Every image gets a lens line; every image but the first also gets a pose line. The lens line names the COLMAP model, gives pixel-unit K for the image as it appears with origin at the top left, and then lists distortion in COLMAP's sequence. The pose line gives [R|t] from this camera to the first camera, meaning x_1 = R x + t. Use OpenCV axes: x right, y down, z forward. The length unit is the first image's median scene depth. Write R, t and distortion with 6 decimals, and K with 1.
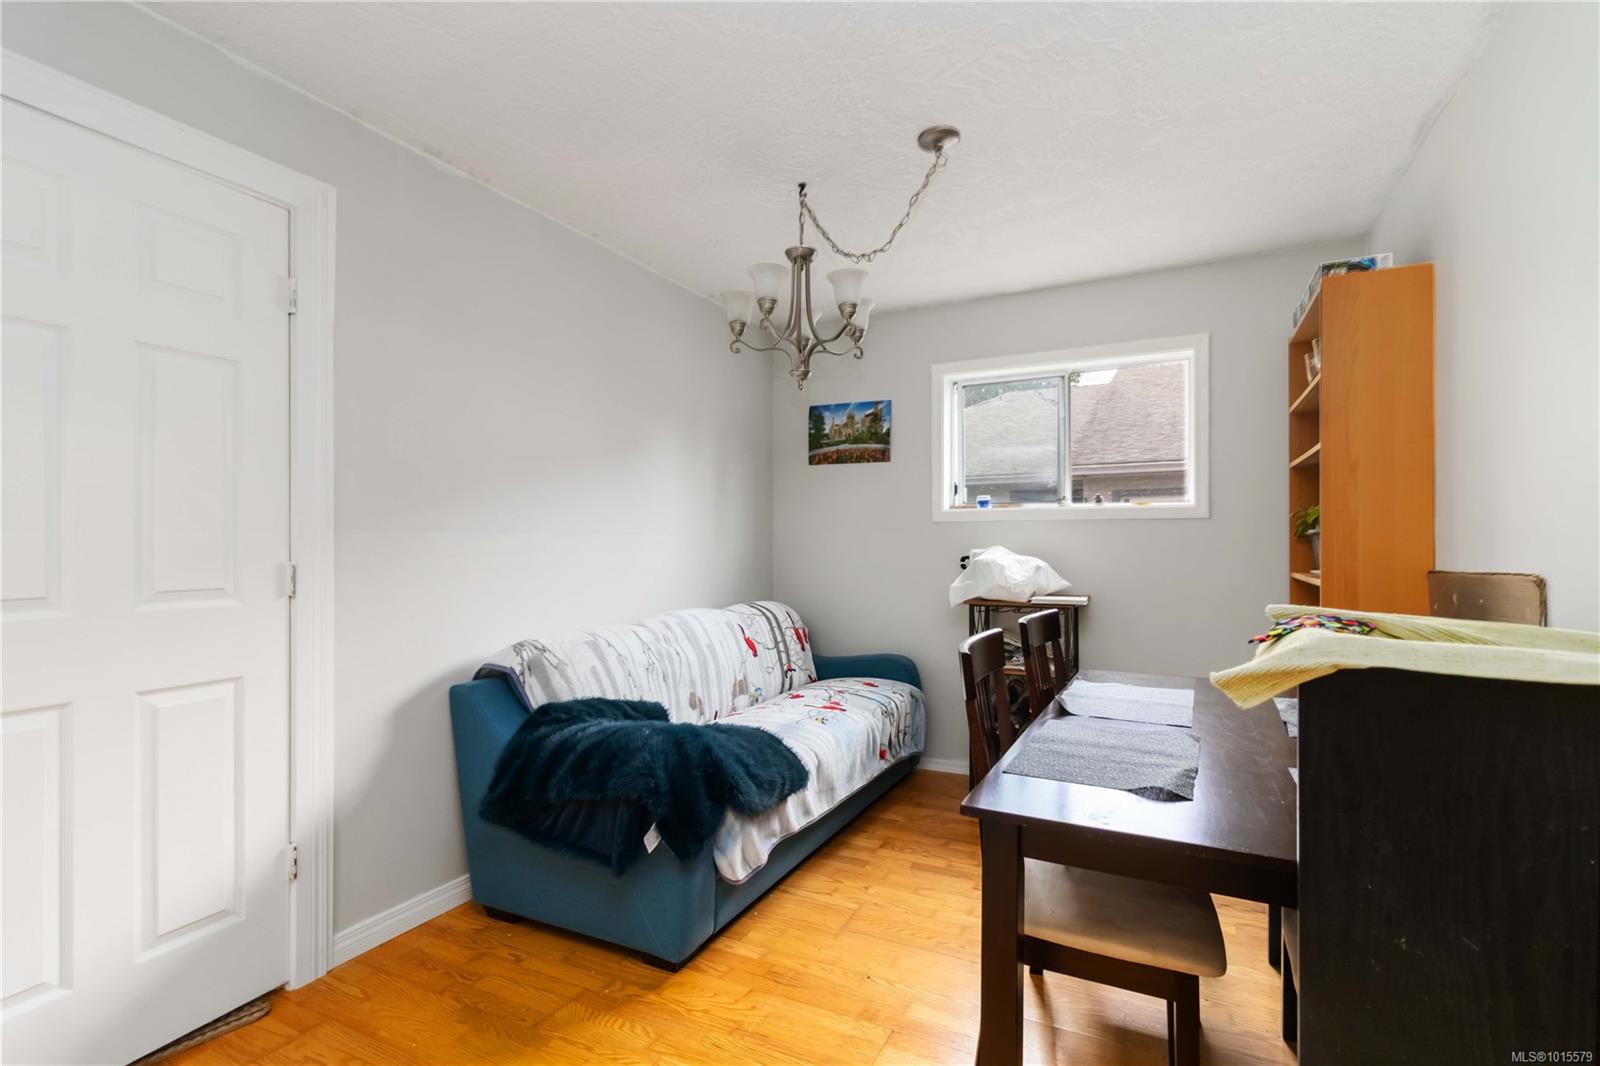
lens RADIAL K [[742.7, 0, 804.0], [0, 742.7, 545.9], [0, 0, 1]] dist [0.003660, -0.001566]
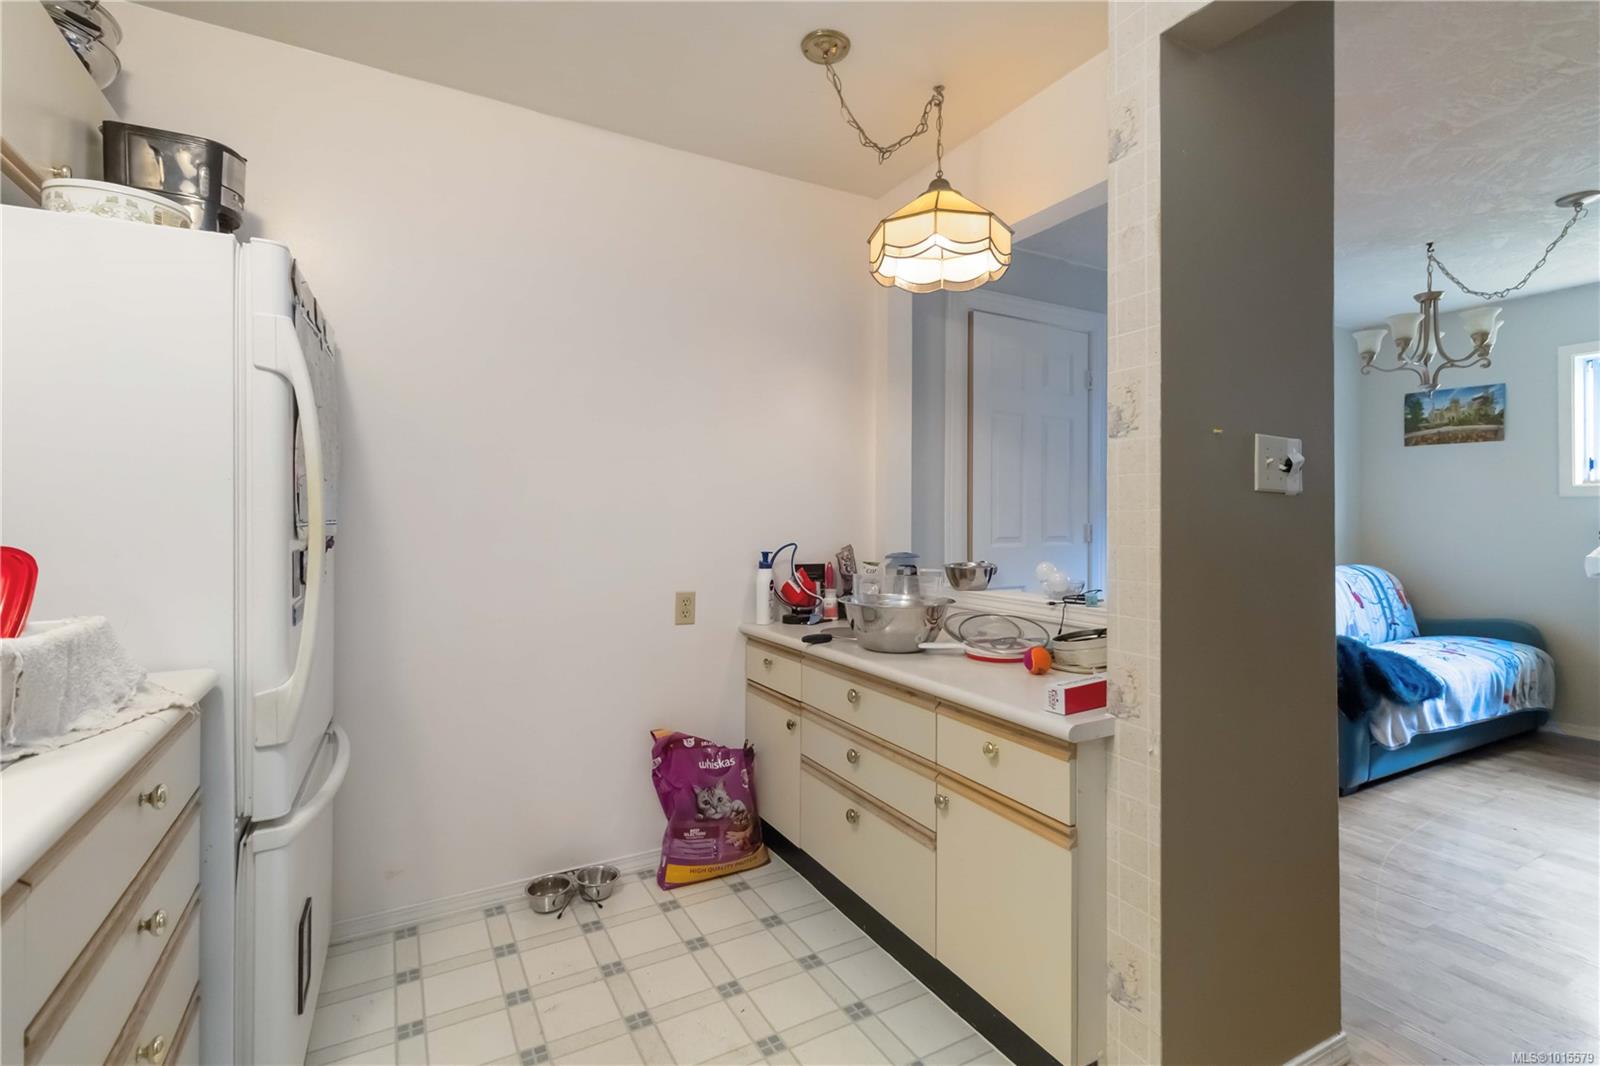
lens RADIAL K [[742.7, 0, 807.1], [0, 742.7, 505.6], [0, 0, 1]] dist [0.003660, -0.001566]
pose [[0.826972, -0.002403, -0.562238, -0.124846], [-0.008153, 0.999834, -0.016265, 0.006929], [0.562184, 0.018035, 0.826816, -0.502237]]
